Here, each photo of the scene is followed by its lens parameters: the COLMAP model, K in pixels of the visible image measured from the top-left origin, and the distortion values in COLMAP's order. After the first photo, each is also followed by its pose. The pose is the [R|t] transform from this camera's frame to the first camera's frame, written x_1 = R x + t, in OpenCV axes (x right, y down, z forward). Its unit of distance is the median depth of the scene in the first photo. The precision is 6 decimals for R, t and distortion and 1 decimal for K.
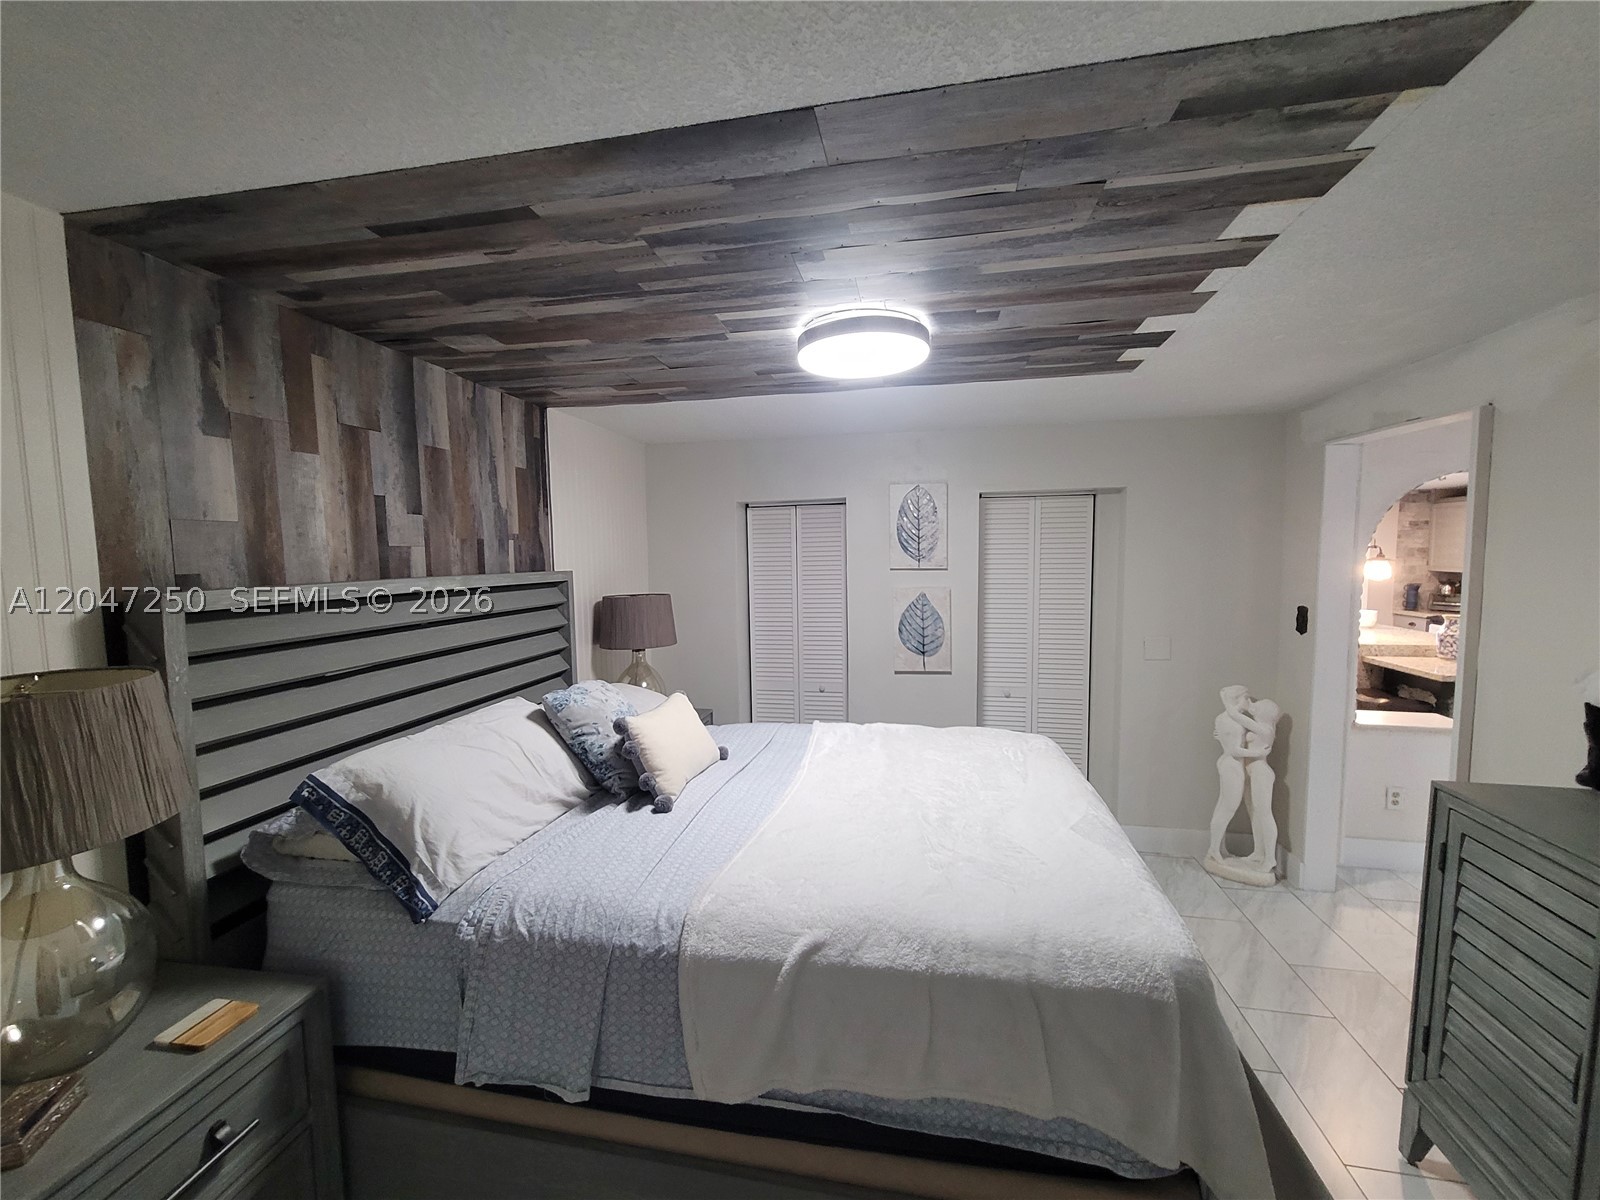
lens RADIAL K [[654.4, 0, 793.8], [0, 654.4, 599.0], [0, 0, 1]] dist [-0.007635, -0.000164]
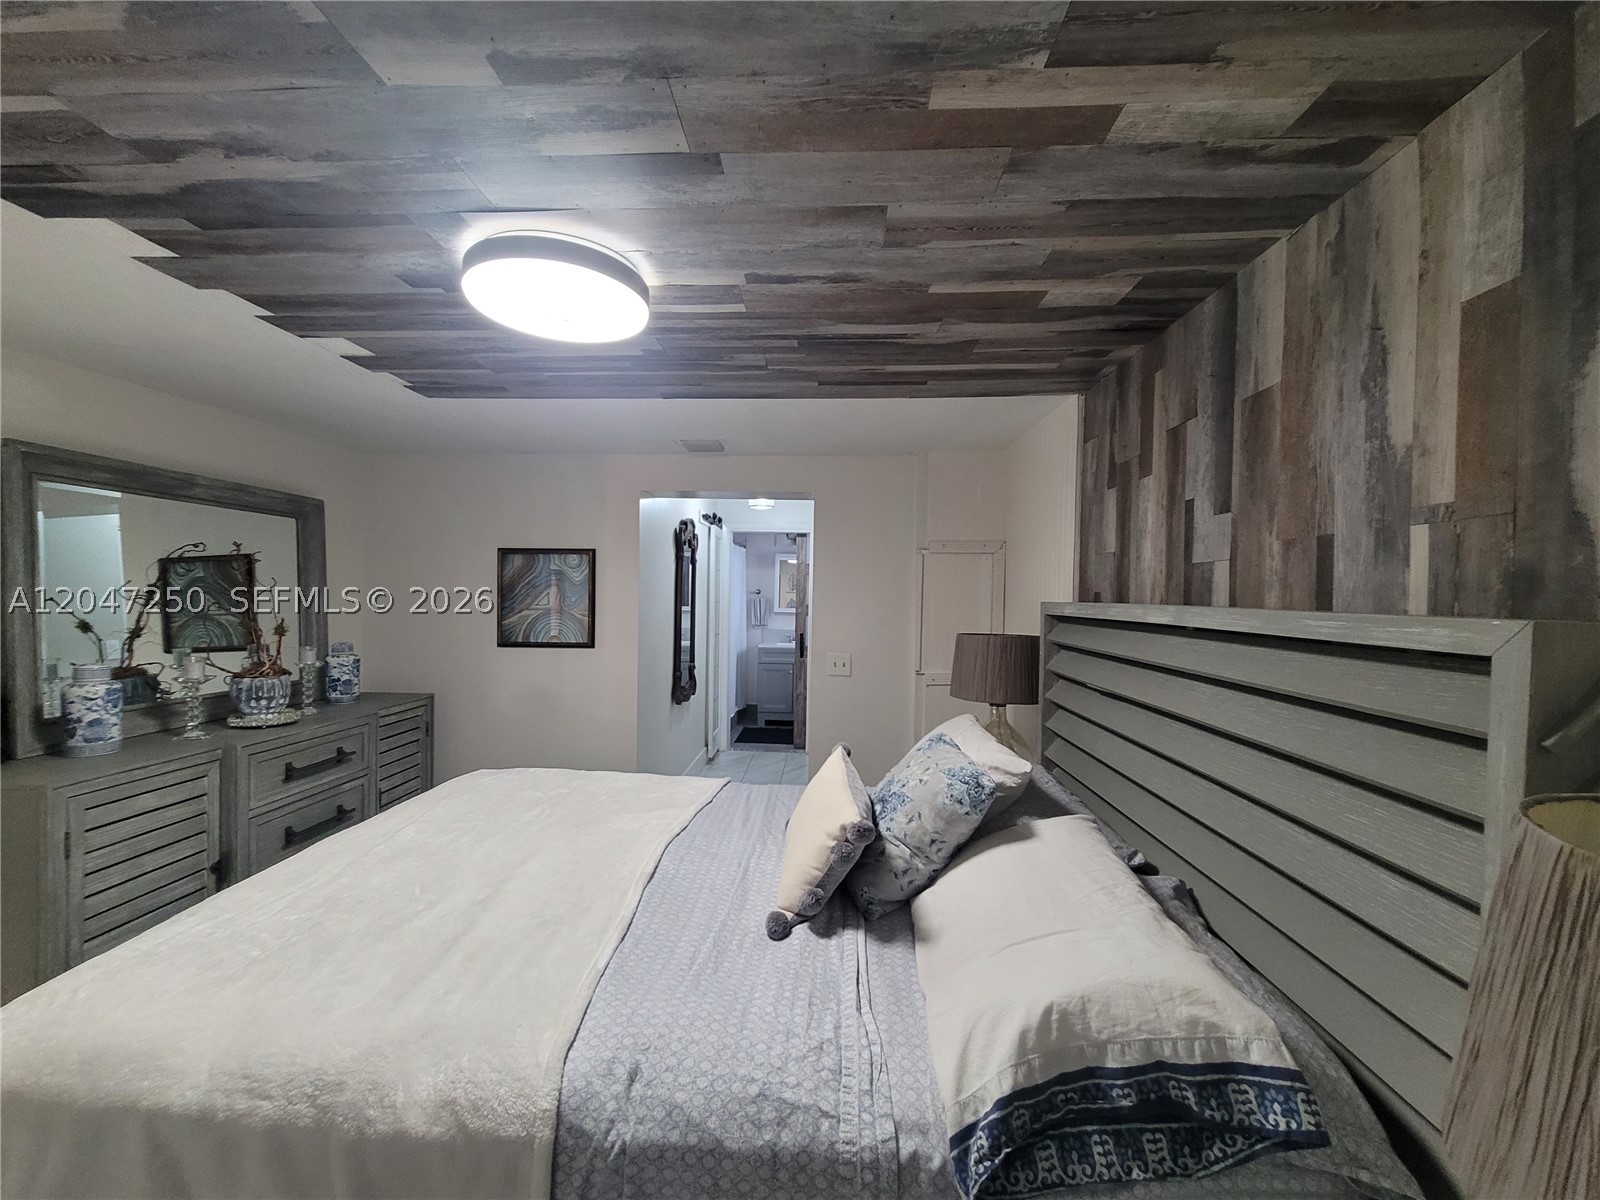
lens RADIAL K [[654.4, 0, 793.8], [0, 654.4, 599.0], [0, 0, 1]] dist [-0.007635, -0.000164]
pose [[-0.989187, -0.000433, -0.146658, -0.045983], [-0.012287, 0.996725, 0.079928, -0.096142], [0.146143, 0.080866, -0.985953, 1.717366]]
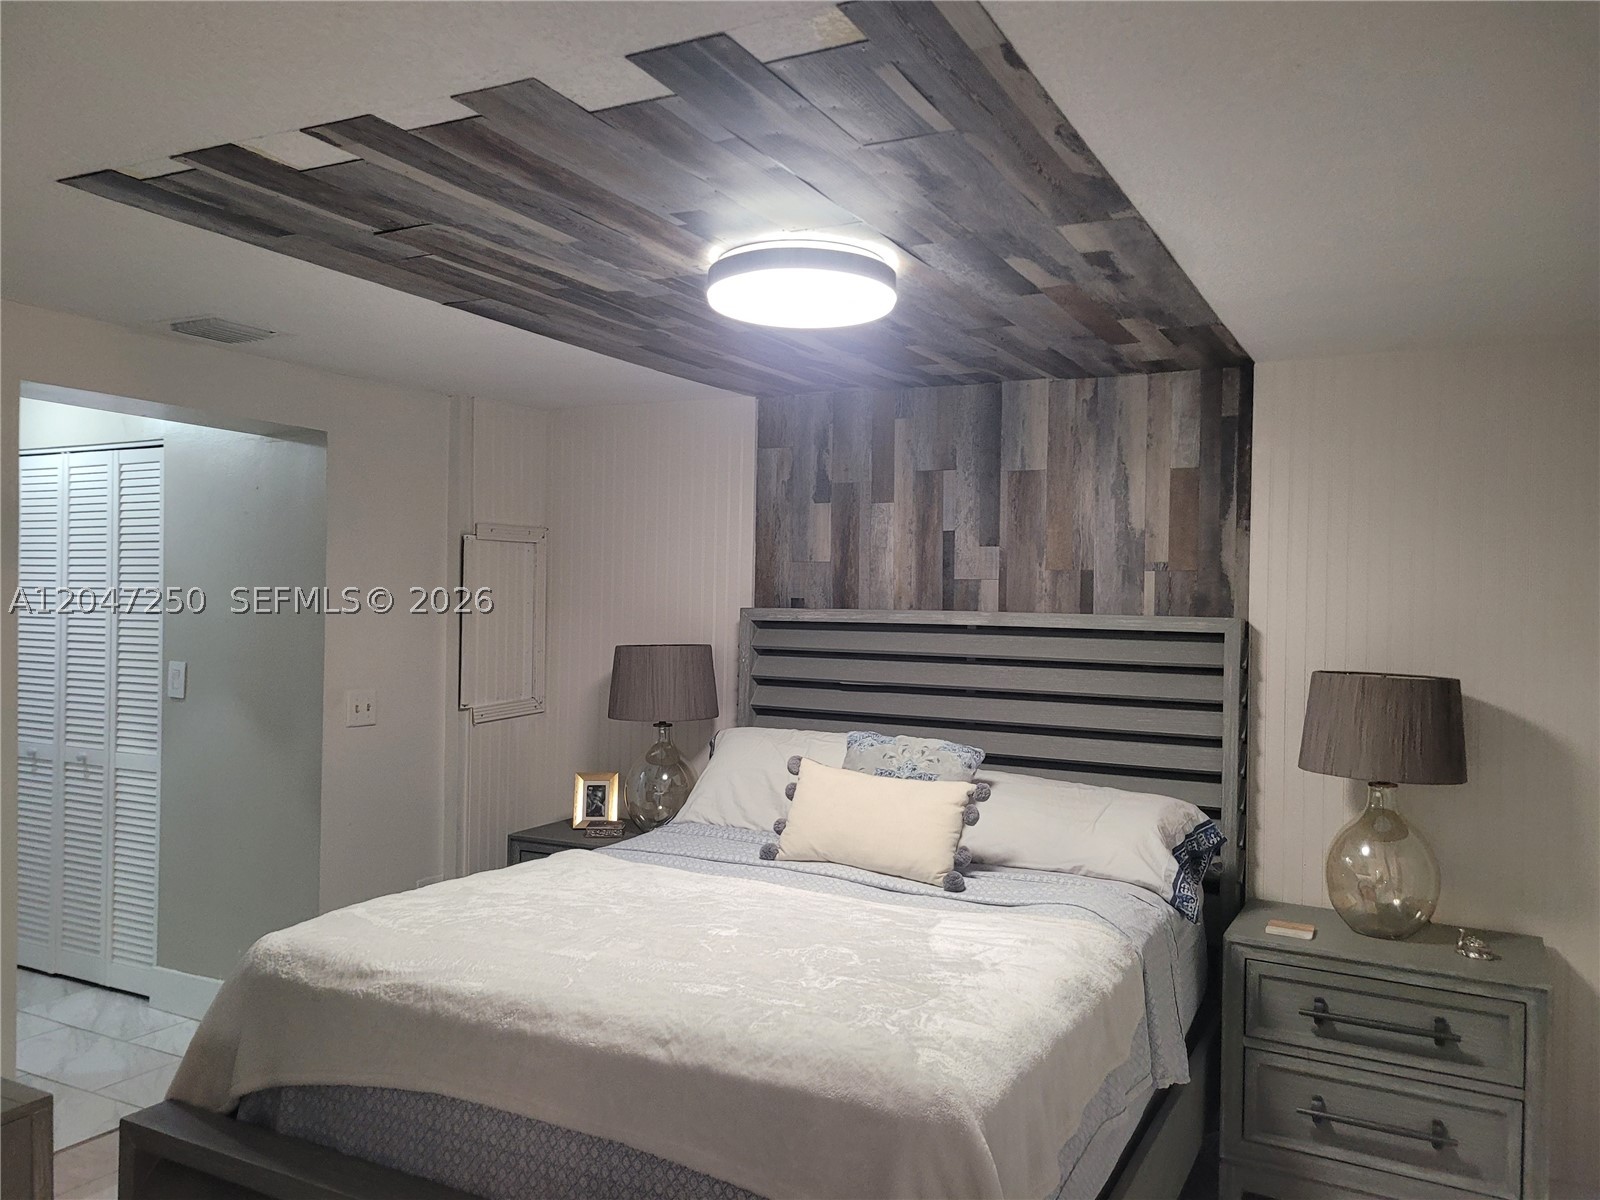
lens RADIAL K [[1198.4, 0, 800.0], [0, 1198.4, 600.0], [0, 0, 1]] dist [0.036667, -0.000858]
pose [[-0.284205, 0.008437, -0.958726, 1.273837], [-0.079825, 0.996281, 0.032431, -0.091617], [0.955435, 0.085747, -0.282474, 1.323990]]
